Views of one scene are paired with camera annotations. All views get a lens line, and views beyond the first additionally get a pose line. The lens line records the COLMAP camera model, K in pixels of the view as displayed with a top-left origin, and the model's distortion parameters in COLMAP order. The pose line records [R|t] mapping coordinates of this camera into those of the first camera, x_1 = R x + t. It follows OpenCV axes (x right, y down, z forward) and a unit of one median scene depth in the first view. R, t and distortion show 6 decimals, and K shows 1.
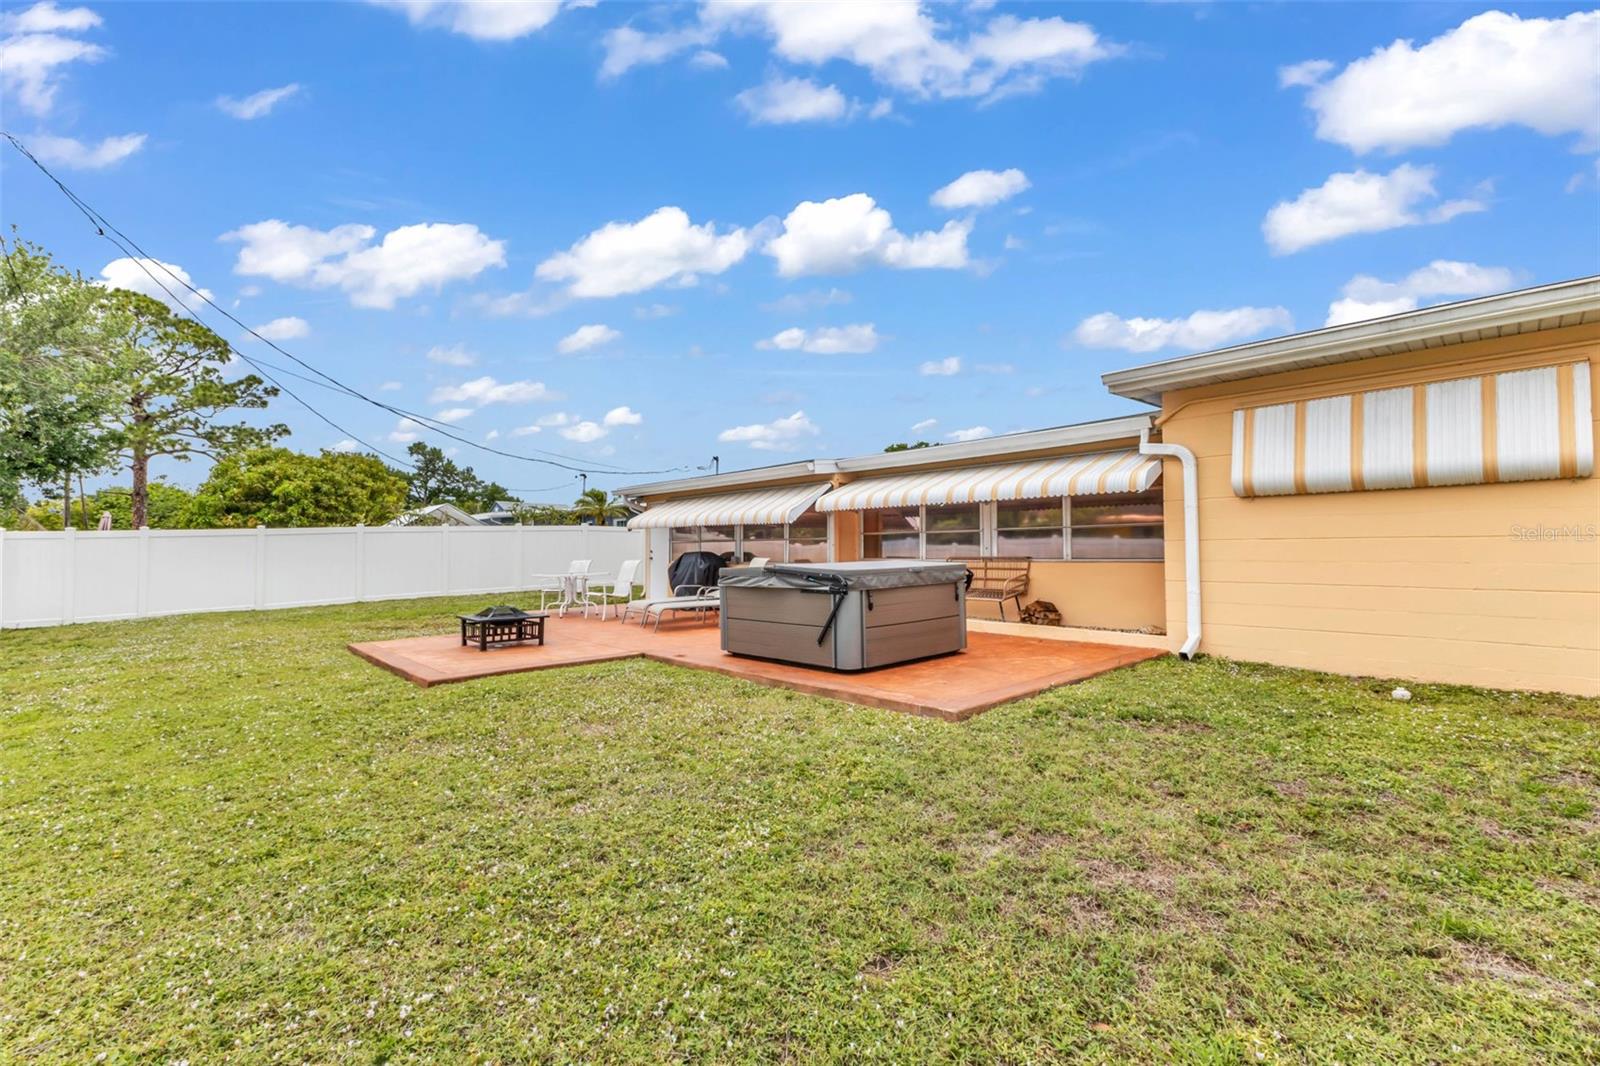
lens RADIAL K [[676.6, 0, 807.0], [0, 676.6, 538.7], [0, 0, 1]] dist [-0.009923, -0.000351]
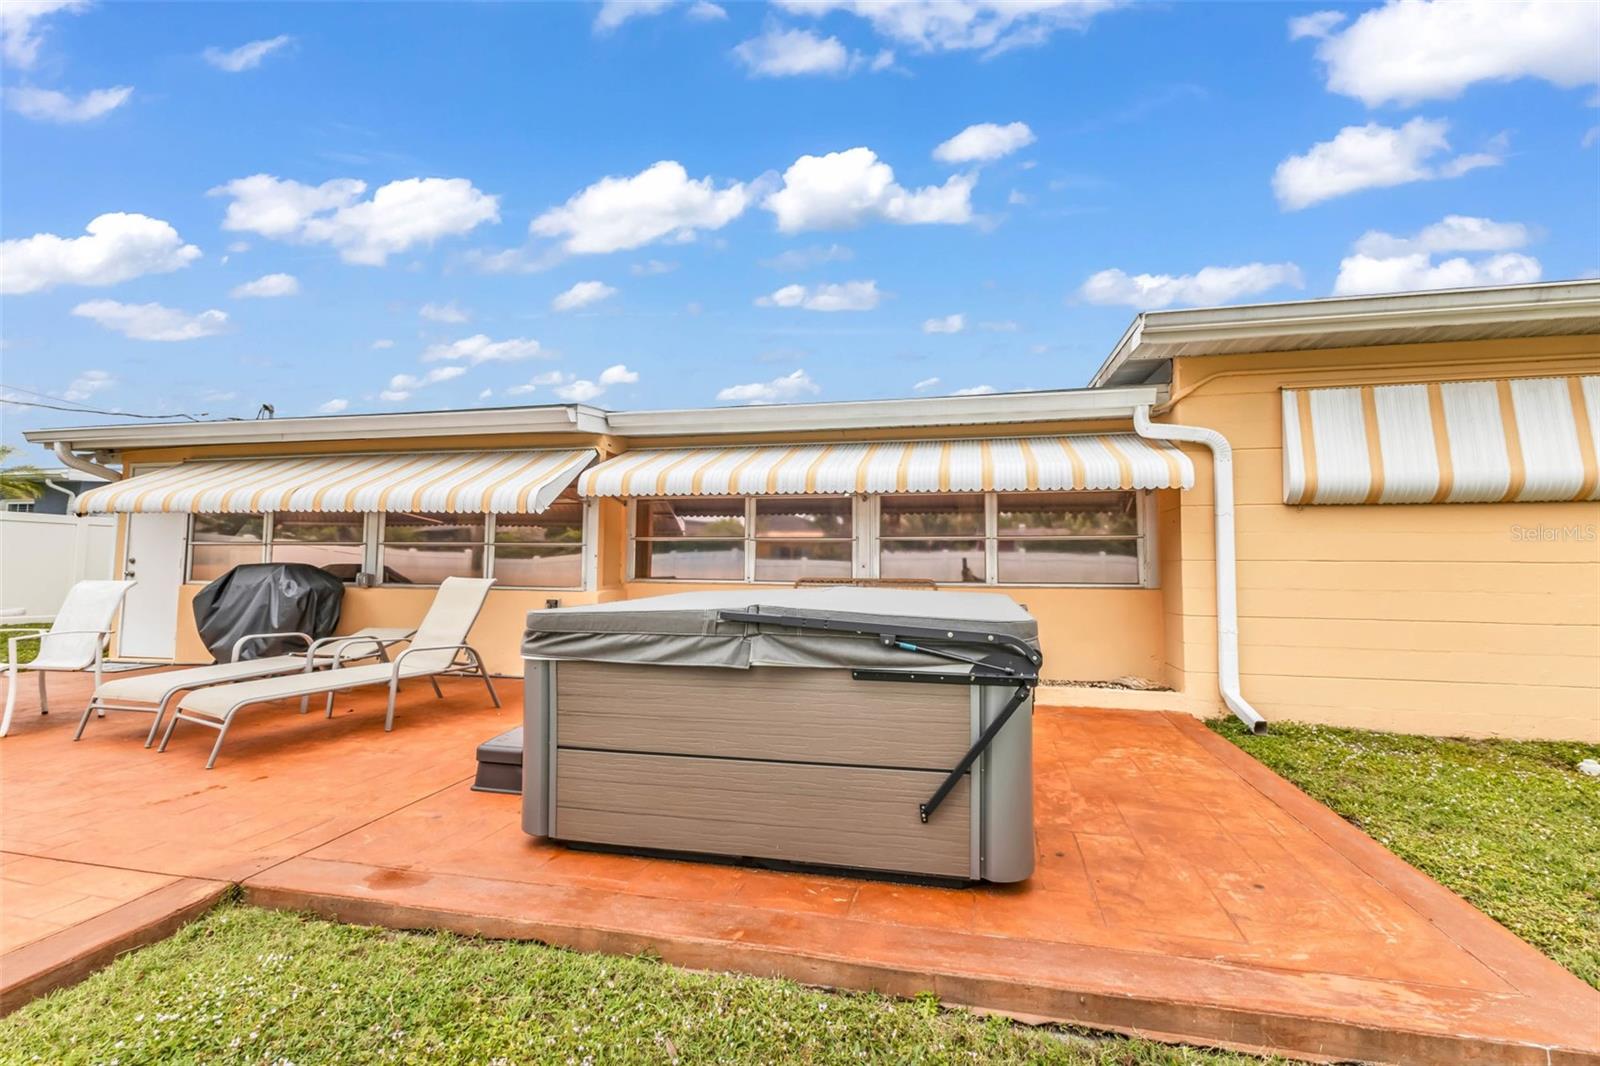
lens RADIAL K [[693.6, 0, 803.9], [0, 693.6, 538.0], [0, 0, 1]] dist [0.010840, -0.000870]
pose [[0.829744, 0.037009, 0.556915, -0.150607], [-0.024562, 0.999254, -0.029810, 0.007518], [-0.557603, 0.011056, 0.830034, 0.409569]]
